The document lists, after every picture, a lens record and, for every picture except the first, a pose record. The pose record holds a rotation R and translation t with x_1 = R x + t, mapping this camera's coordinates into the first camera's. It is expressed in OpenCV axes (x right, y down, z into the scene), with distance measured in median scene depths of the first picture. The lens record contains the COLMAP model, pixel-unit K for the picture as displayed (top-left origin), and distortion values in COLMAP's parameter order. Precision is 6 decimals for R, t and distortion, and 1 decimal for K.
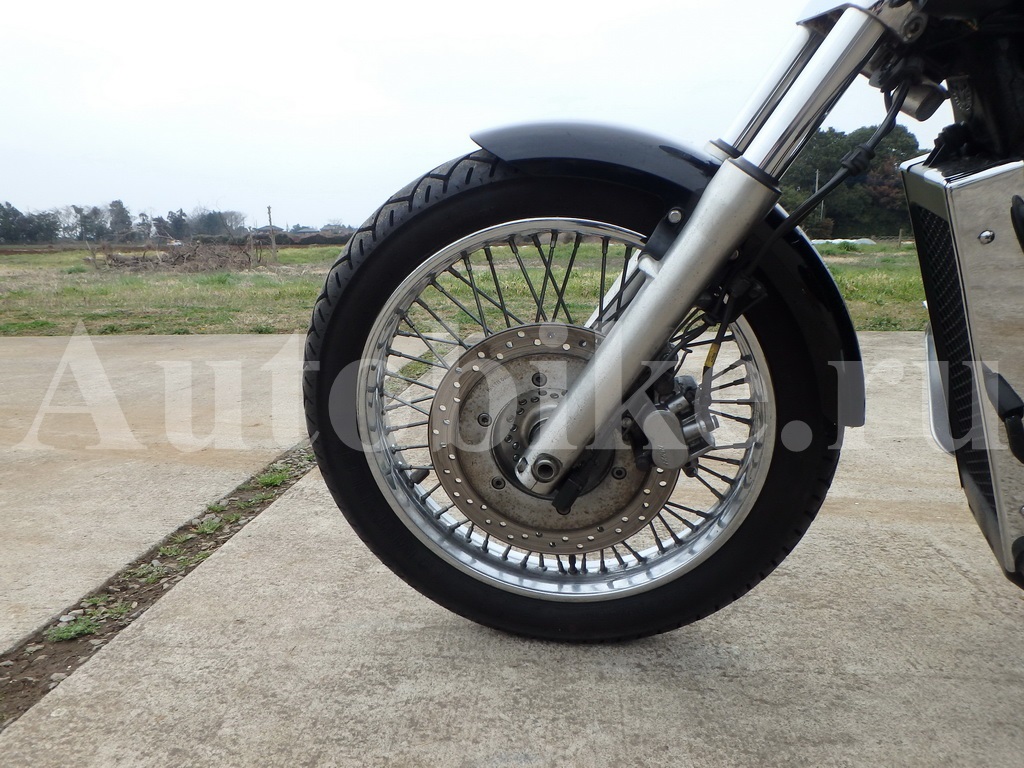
lens RADIAL K [[756.9, 0, 513.8], [0, 756.9, 372.3], [0, 0, 1]] dist [-0.006332, 0.022824]
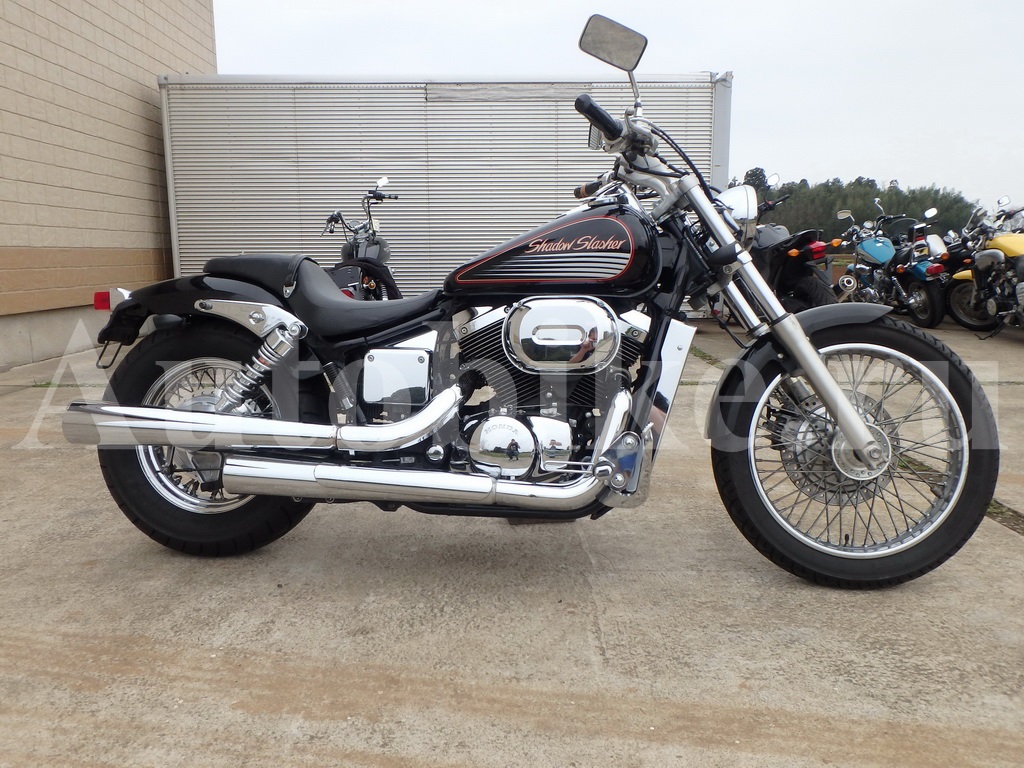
lens RADIAL K [[755.7, 0, 509.7], [0, 755.7, 365.1], [0, 0, 1]] dist [-0.010970, 0.015421]
pose [[-0.995949, 0.024150, -0.086611, 0.907905], [-0.004692, 0.947985, 0.318280, -0.629747], [0.089793, 0.317397, -0.944032, 2.219229]]
